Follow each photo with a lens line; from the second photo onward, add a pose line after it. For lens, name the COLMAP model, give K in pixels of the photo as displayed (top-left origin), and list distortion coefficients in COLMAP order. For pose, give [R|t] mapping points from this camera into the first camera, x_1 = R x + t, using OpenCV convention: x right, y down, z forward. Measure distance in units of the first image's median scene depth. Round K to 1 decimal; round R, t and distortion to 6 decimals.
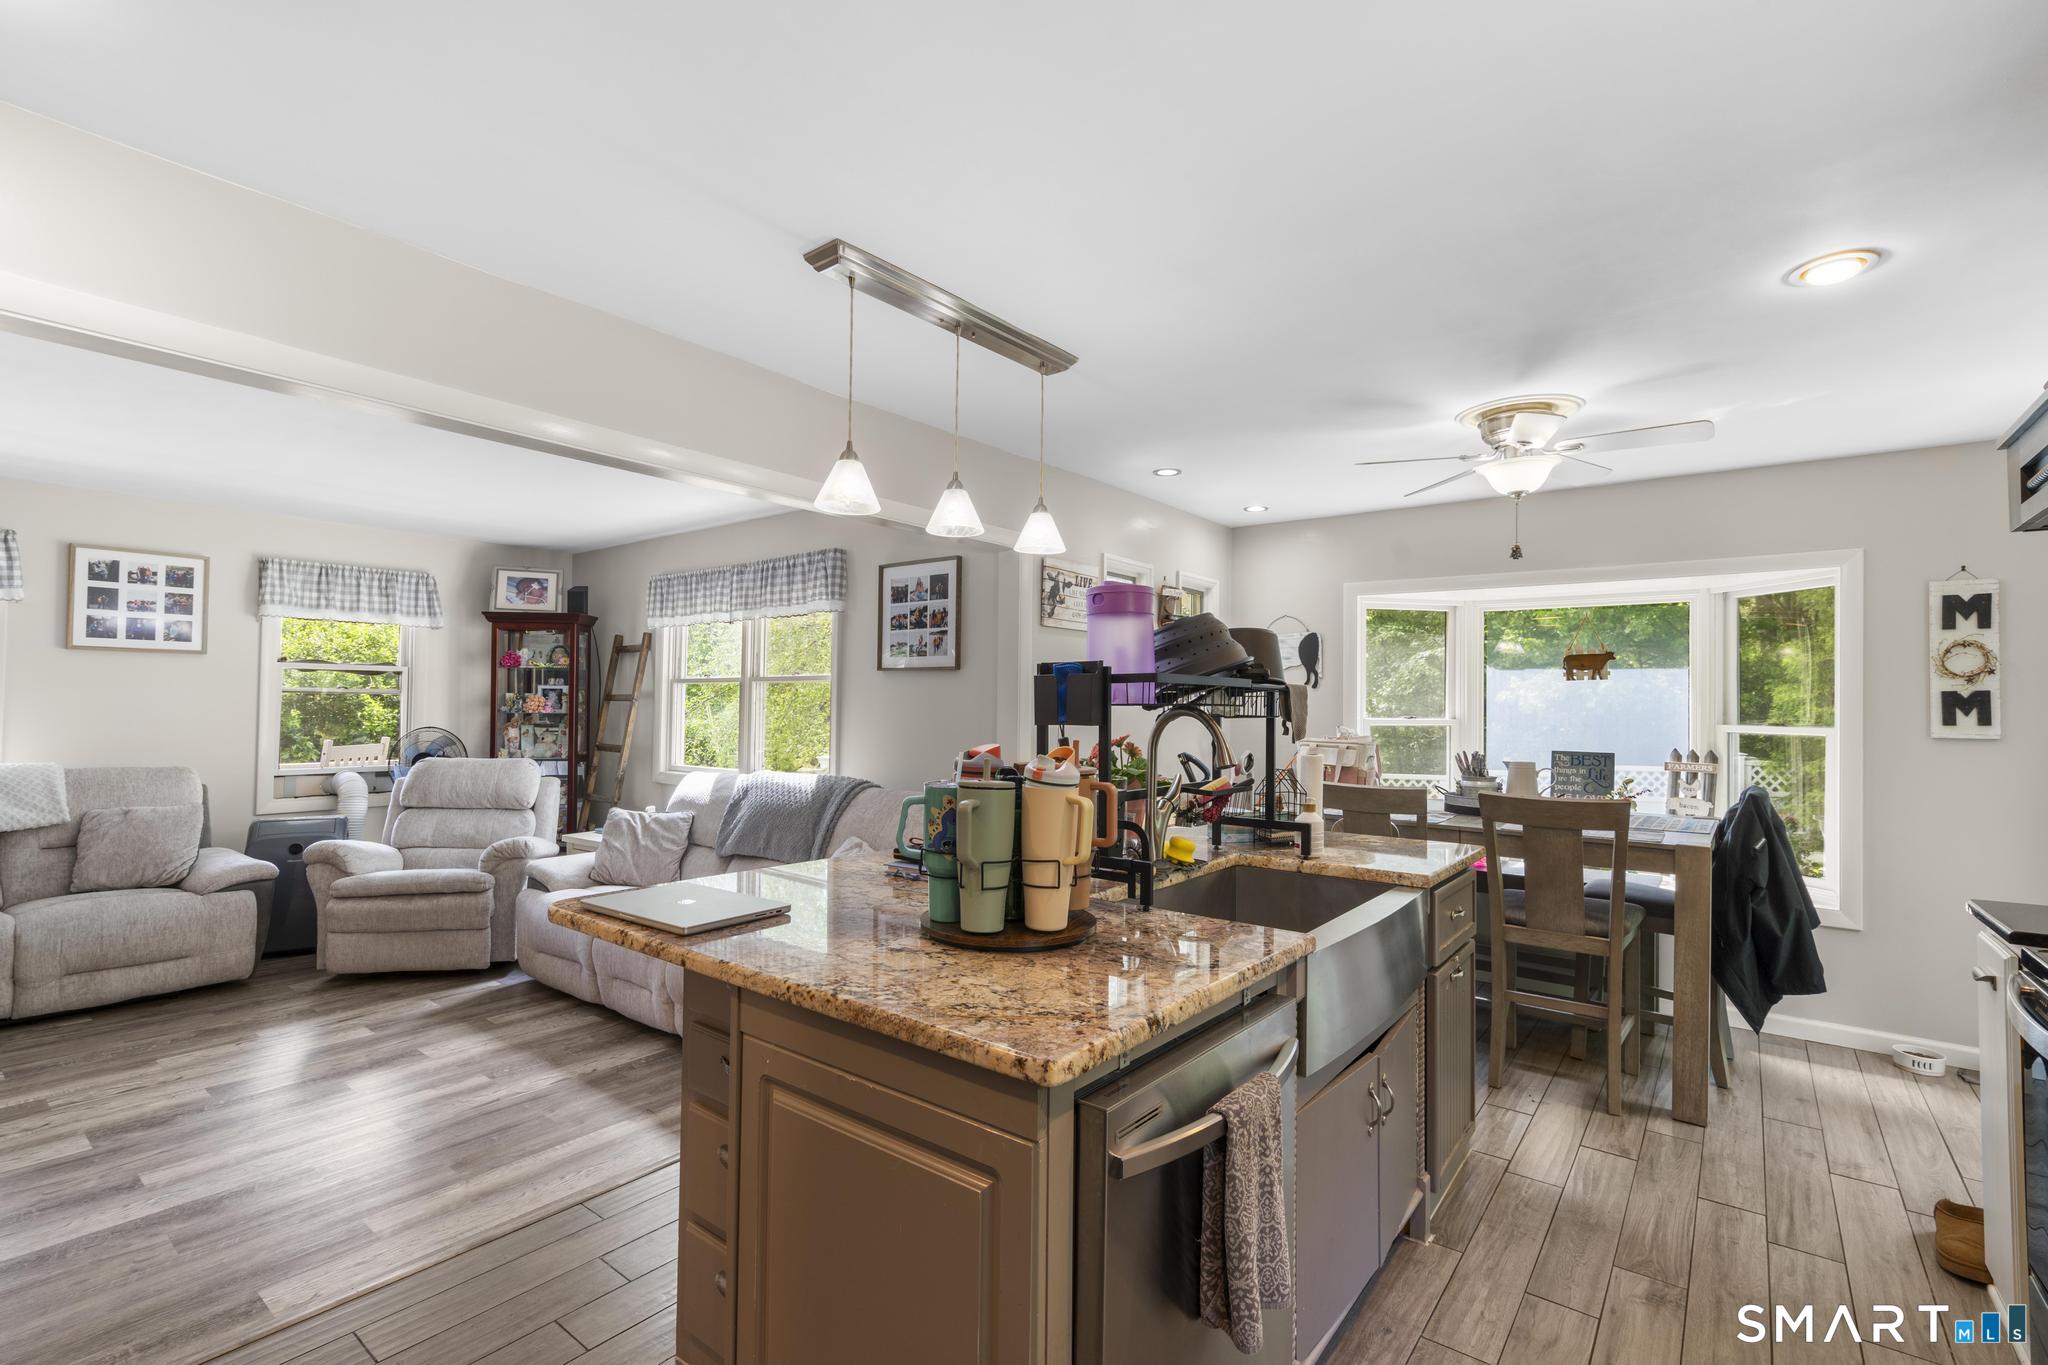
lens RADIAL K [[920.5, 0, 1025.2], [0, 920.5, 687.7], [0, 0, 1]] dist [-0.008040, 0.004282]
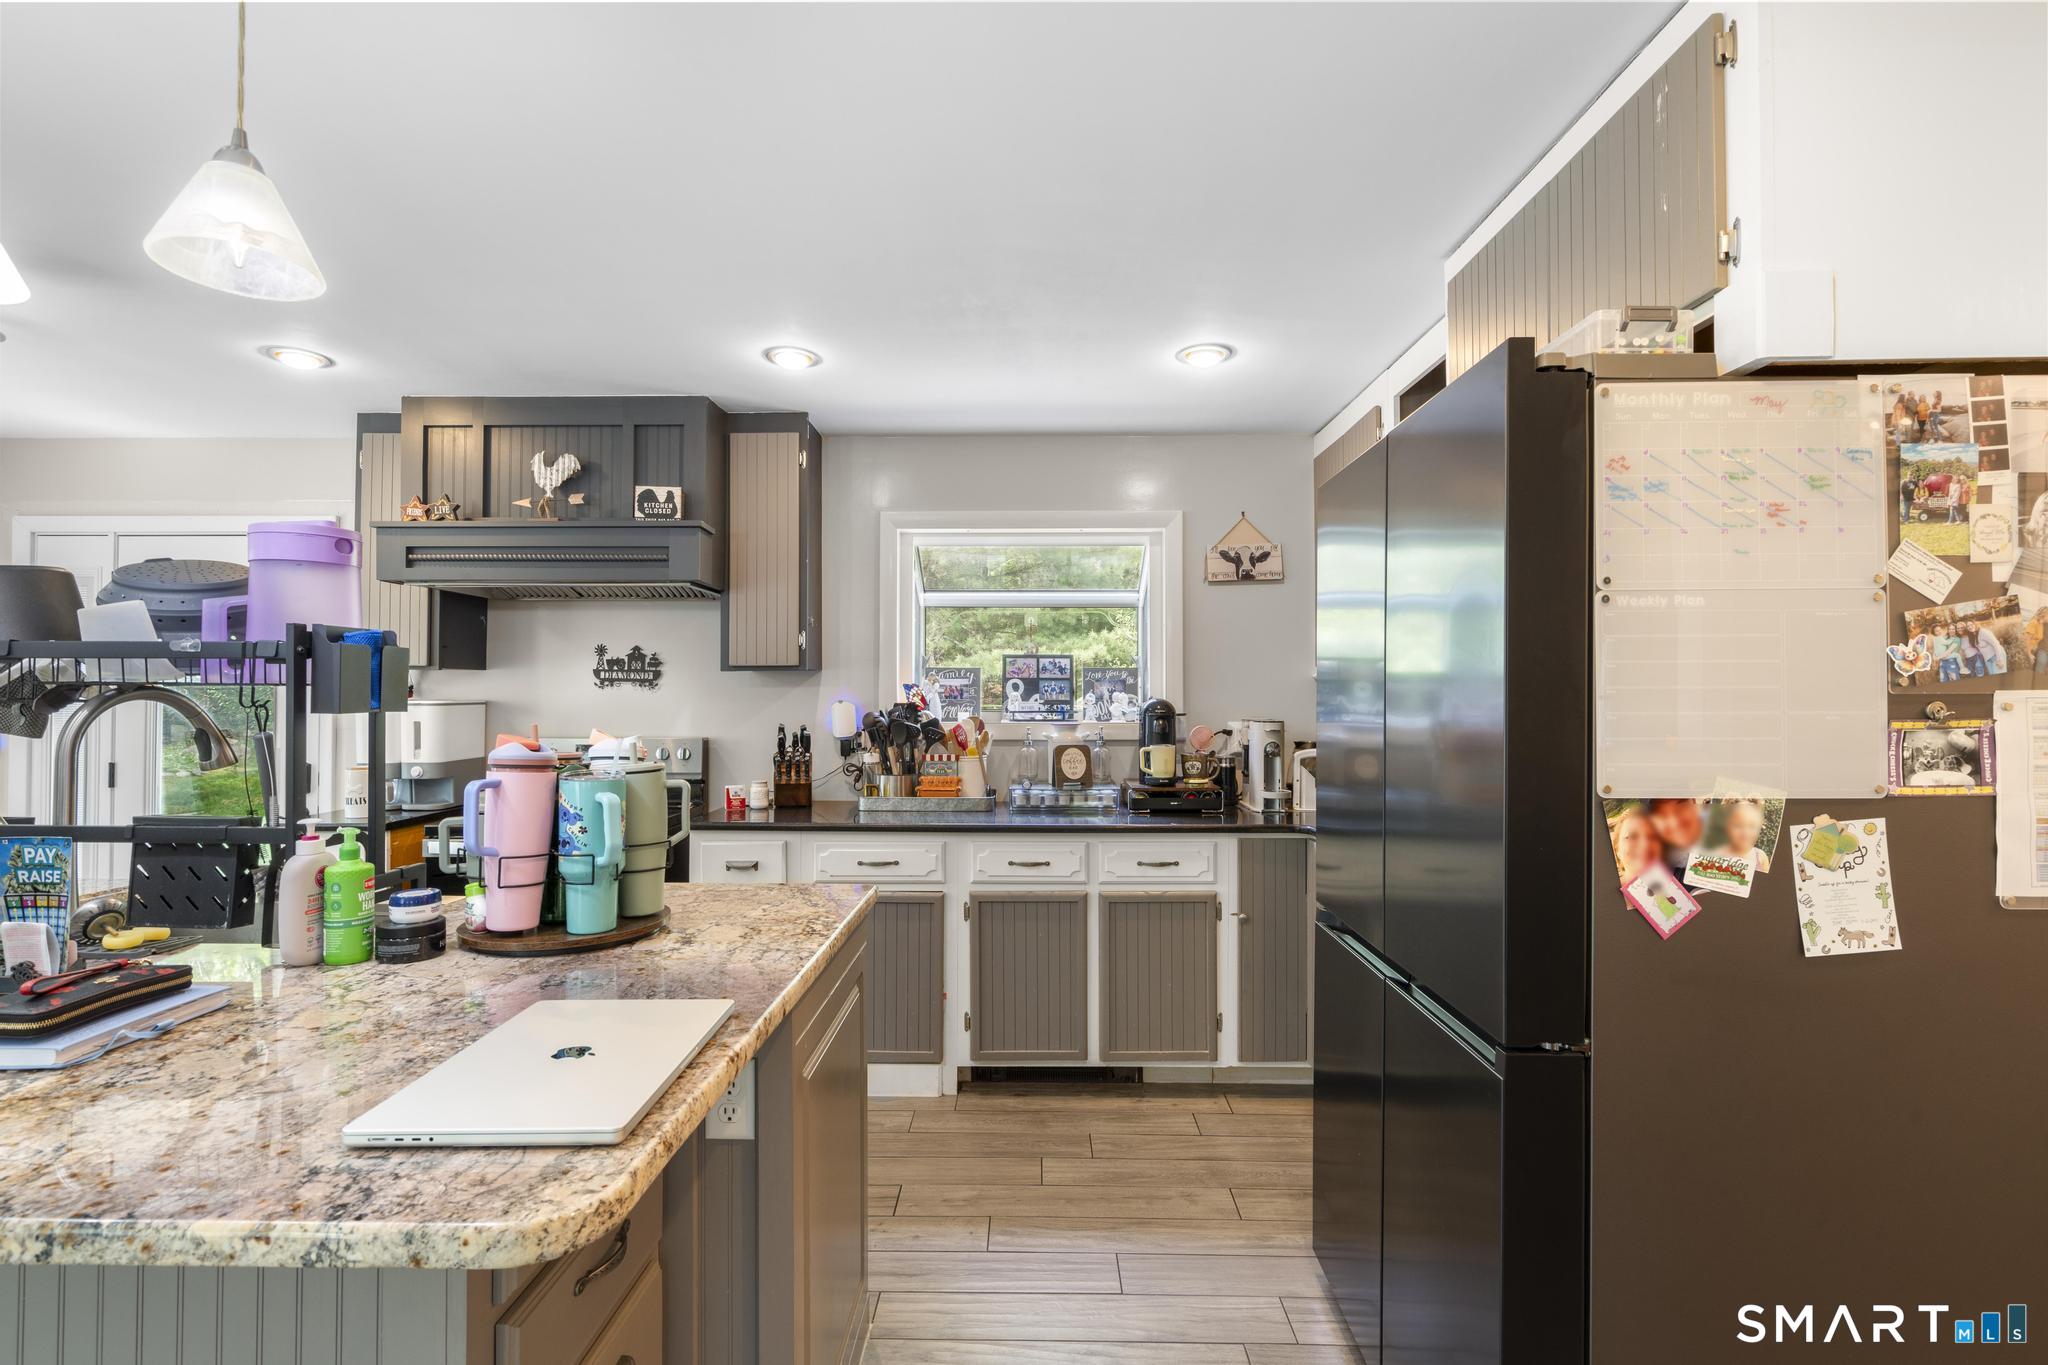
lens RADIAL K [[920.5, 0, 1023.4], [0, 920.5, 689.2], [0, 0, 1]] dist [-0.008040, 0.004282]
pose [[-0.605769, -0.000377, 0.795640, -0.386930], [-0.023137, 0.999585, -0.017142, 0.010086], [-0.795304, -0.028793, -0.605527, 0.455162]]
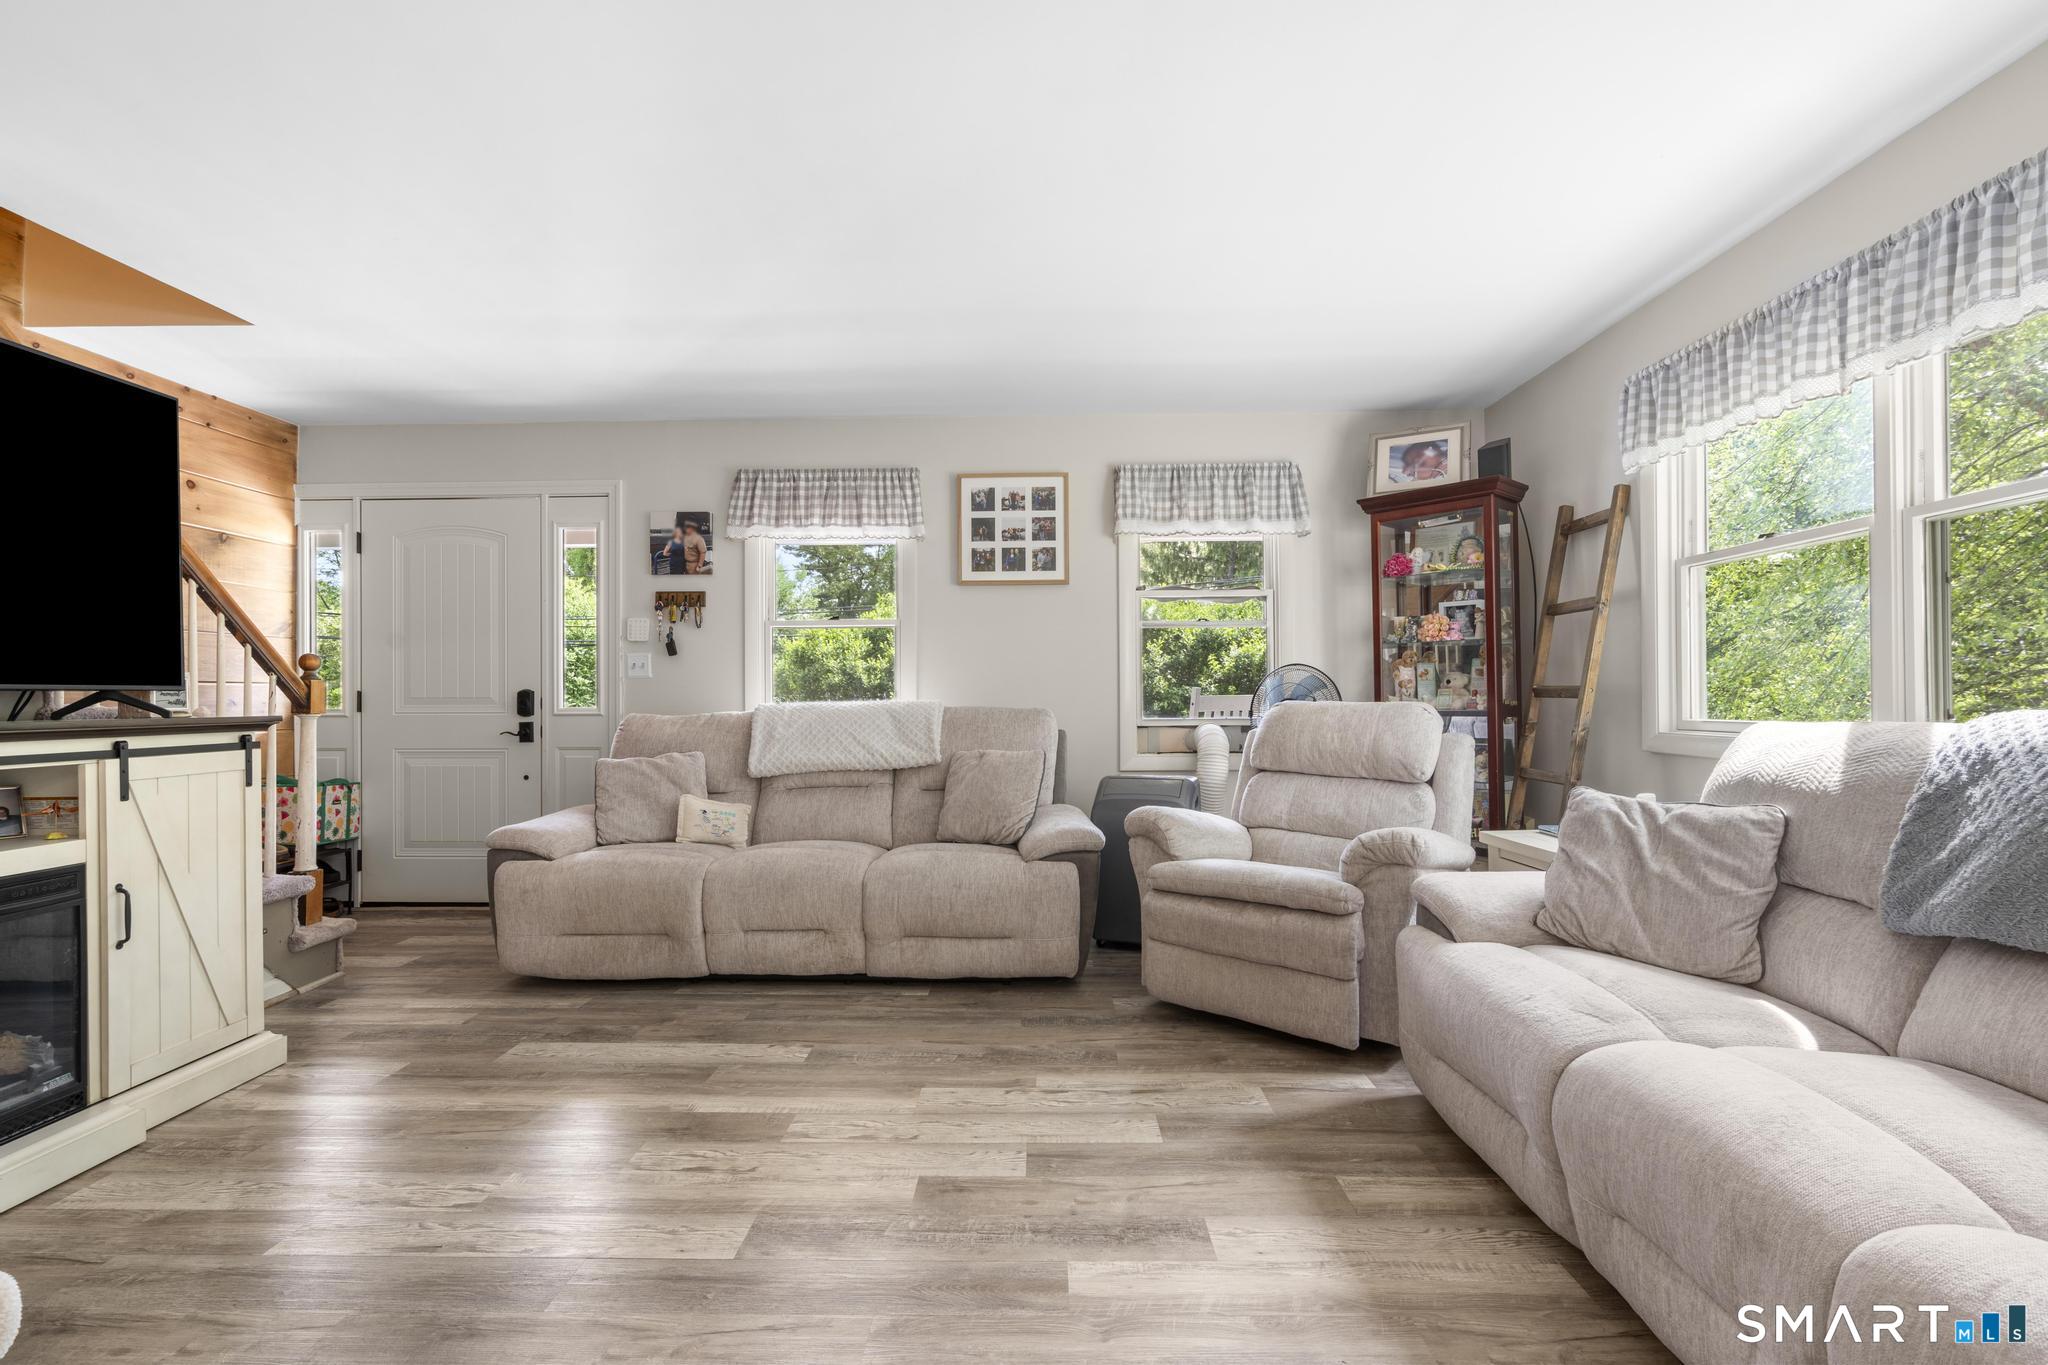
lens RADIAL K [[920.5, 0, 1021.9], [0, 920.5, 688.0], [0, 0, 1]] dist [-0.008040, 0.004282]
pose [[0.594942, -0.022709, -0.803447, -0.237220], [0.028818, 0.999561, -0.006913, 0.075062], [0.803252, -0.019041, 0.595336, 0.483972]]
